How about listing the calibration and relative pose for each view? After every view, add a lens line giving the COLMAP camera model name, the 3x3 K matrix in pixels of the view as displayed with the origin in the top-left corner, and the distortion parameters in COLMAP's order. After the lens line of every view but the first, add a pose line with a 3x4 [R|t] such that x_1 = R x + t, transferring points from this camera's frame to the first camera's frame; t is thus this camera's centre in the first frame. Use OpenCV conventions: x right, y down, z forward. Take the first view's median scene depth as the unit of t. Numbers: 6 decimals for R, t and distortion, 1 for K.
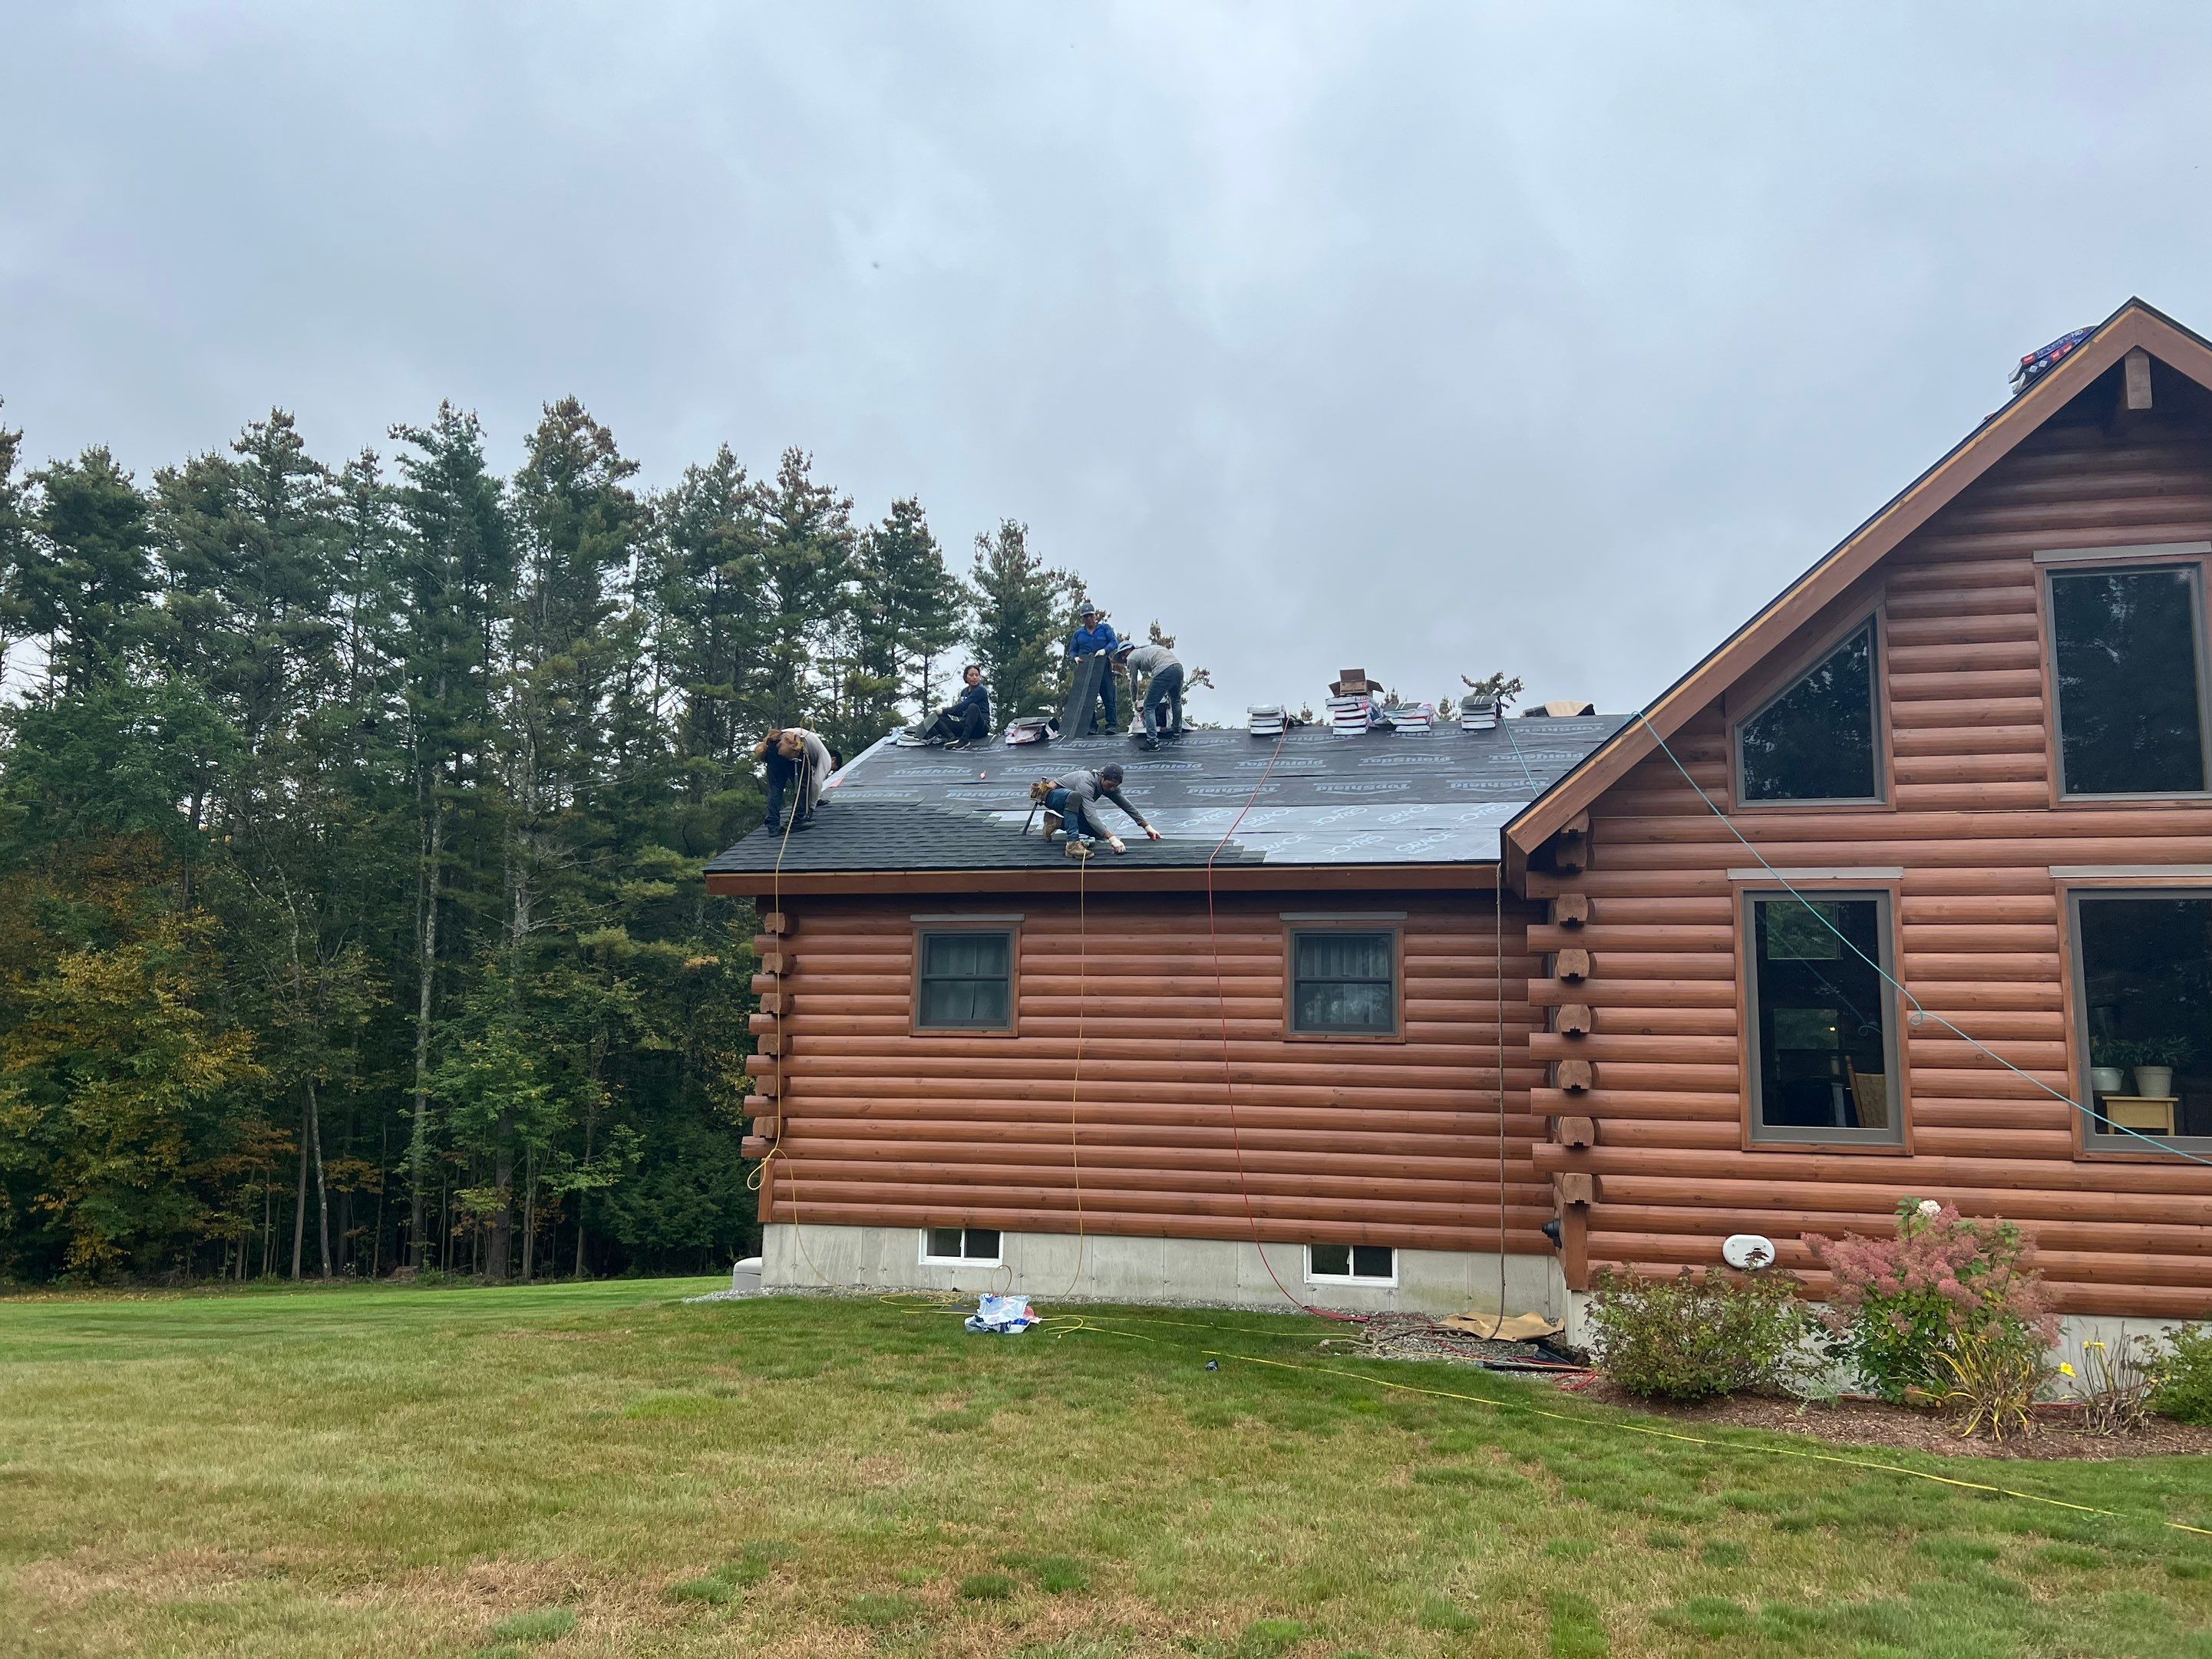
lens RADIAL K [[1644.7, 0, 1106.5], [0, 1644.7, 842.2], [0, 0, 1]] dist [0.055358, -0.067030]
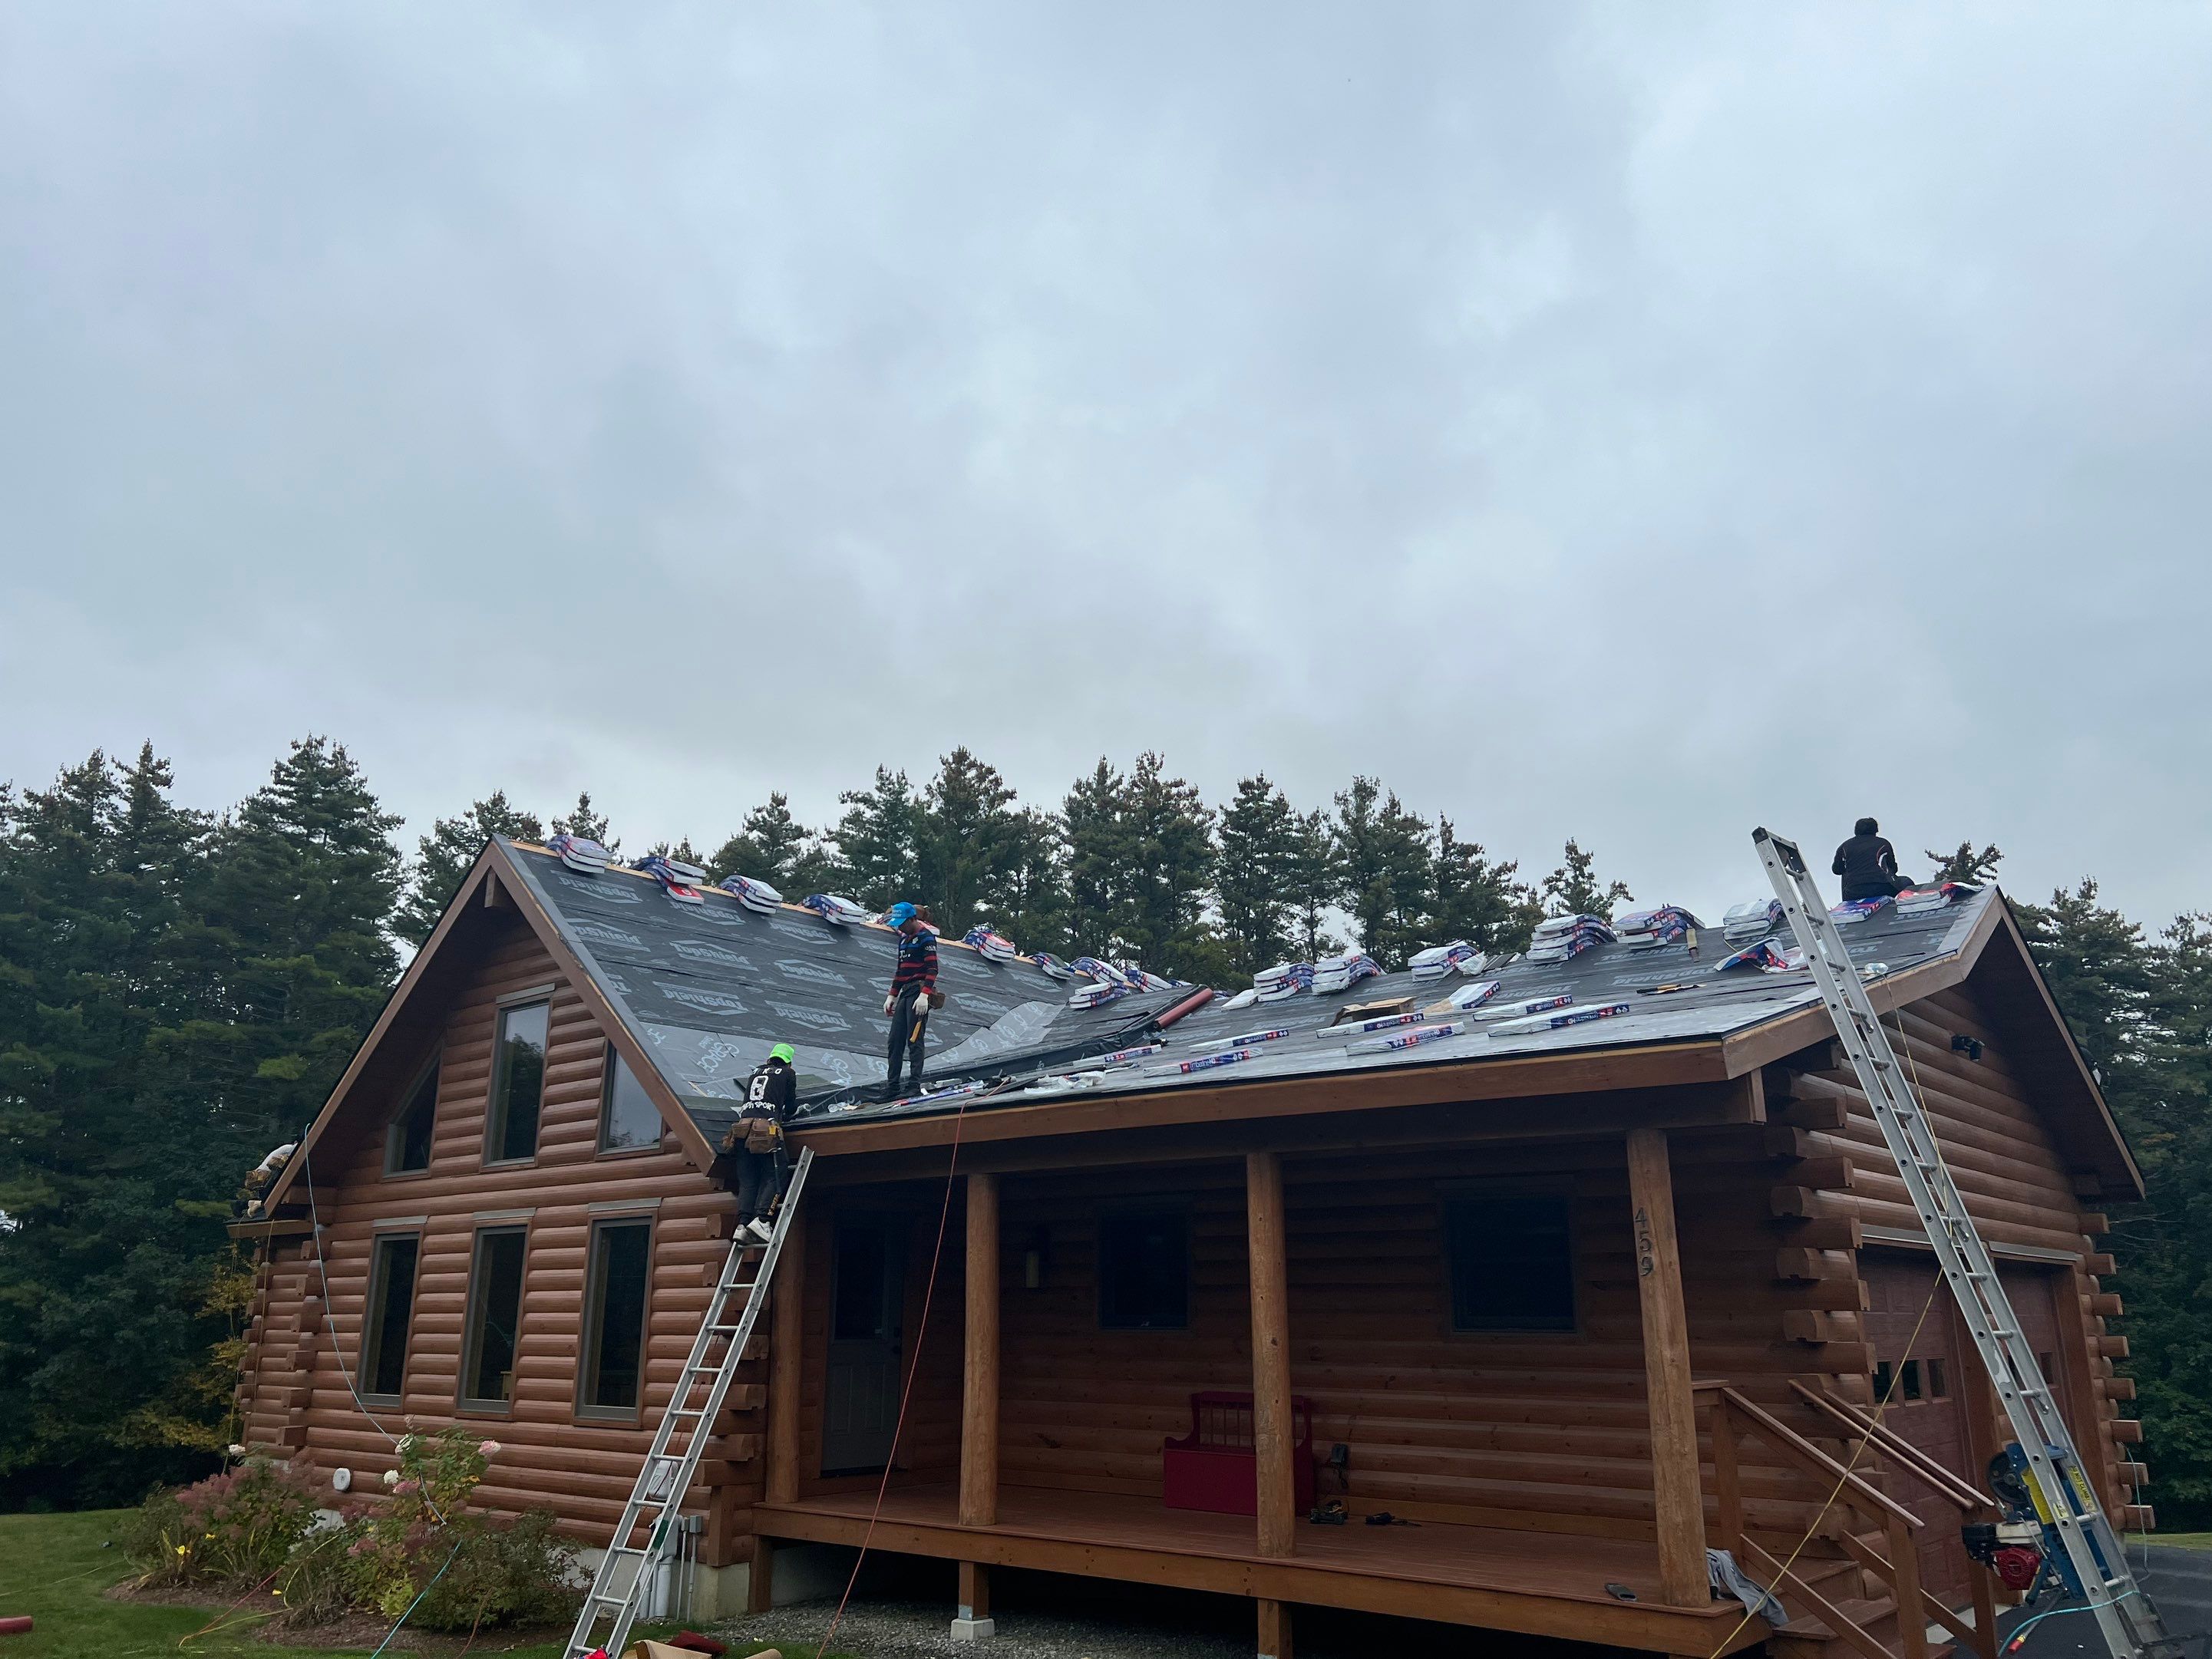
lens RADIAL K [[1644.7, 0, 1095.0], [0, 1644.7, 838.2], [0, 0, 1]] dist [0.055358, -0.067030]
pose [[0.888013, -0.146415, -0.435884, 1.254947], [0.085435, 0.983981, -0.156469, -0.025230], [0.451811, 0.101706, 0.886297, -0.075222]]
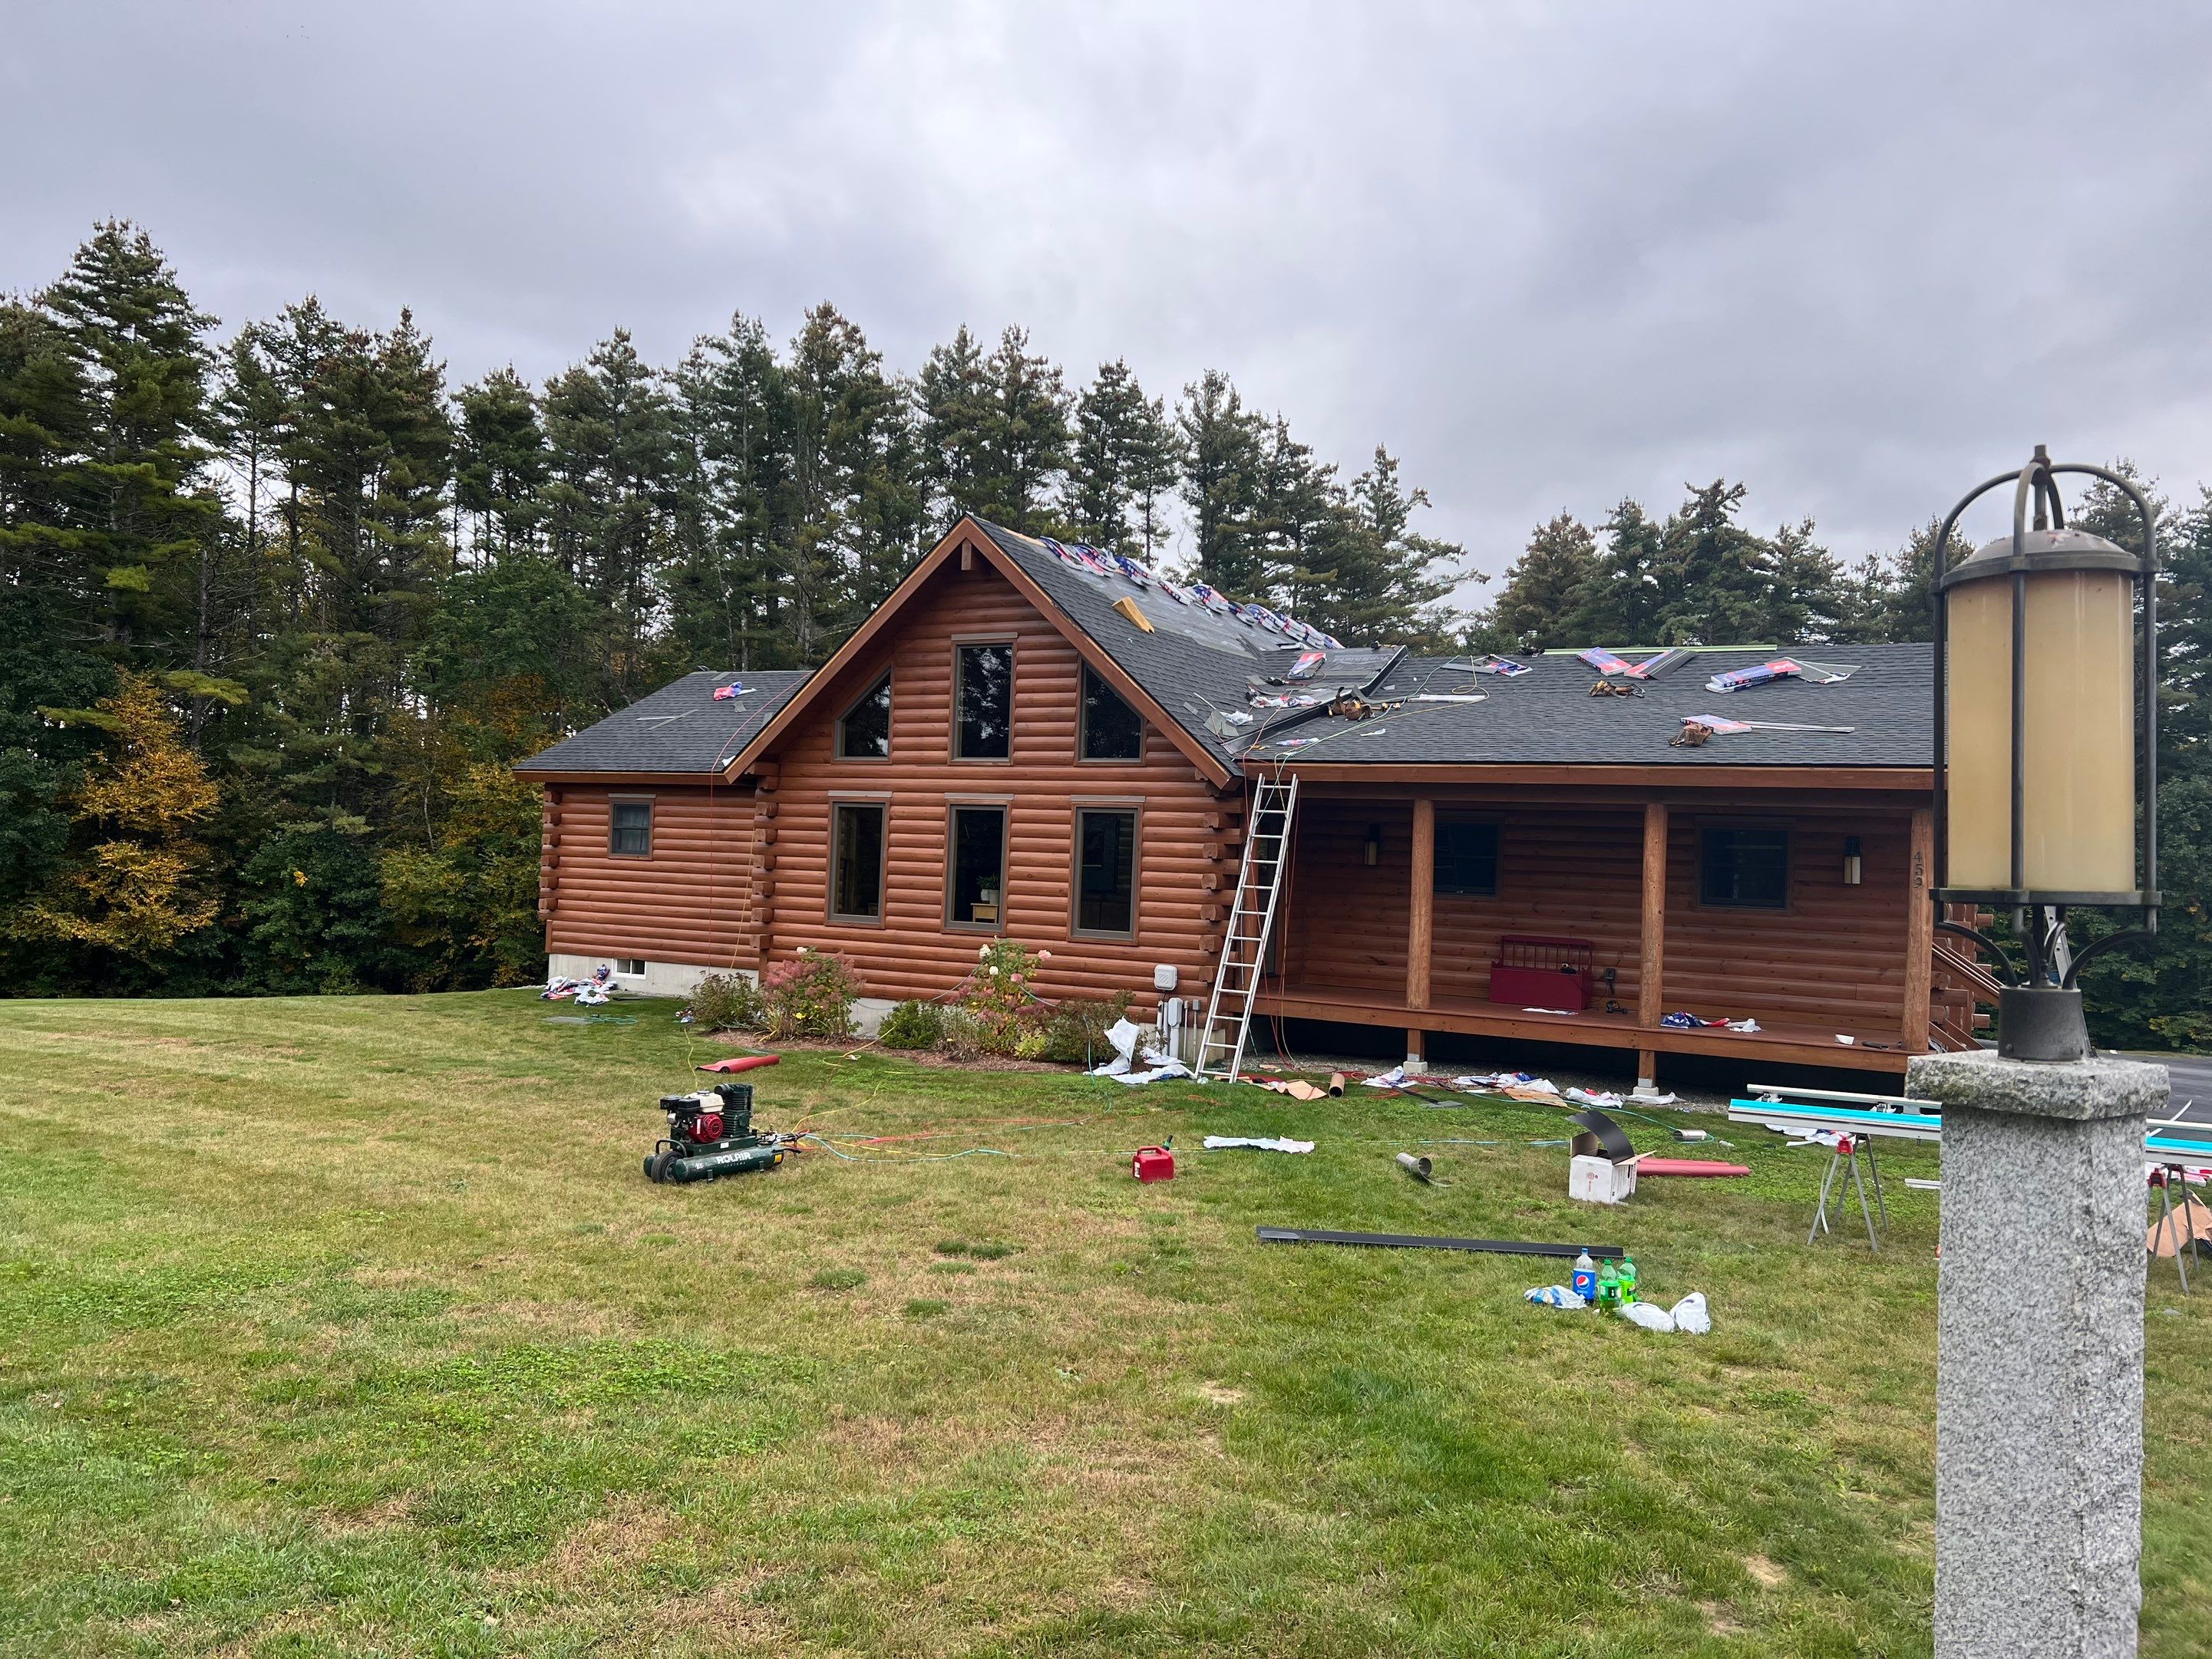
lens RADIAL K [[1644.7, 0, 1092.5], [0, 1644.7, 824.5], [0, 0, 1]] dist [0.055358, -0.067030]
pose [[0.959131, 0.011274, -0.282738, 0.938270], [0.023582, 0.992545, 0.119574, -0.132152], [0.281978, -0.121354, 0.951715, -0.635176]]
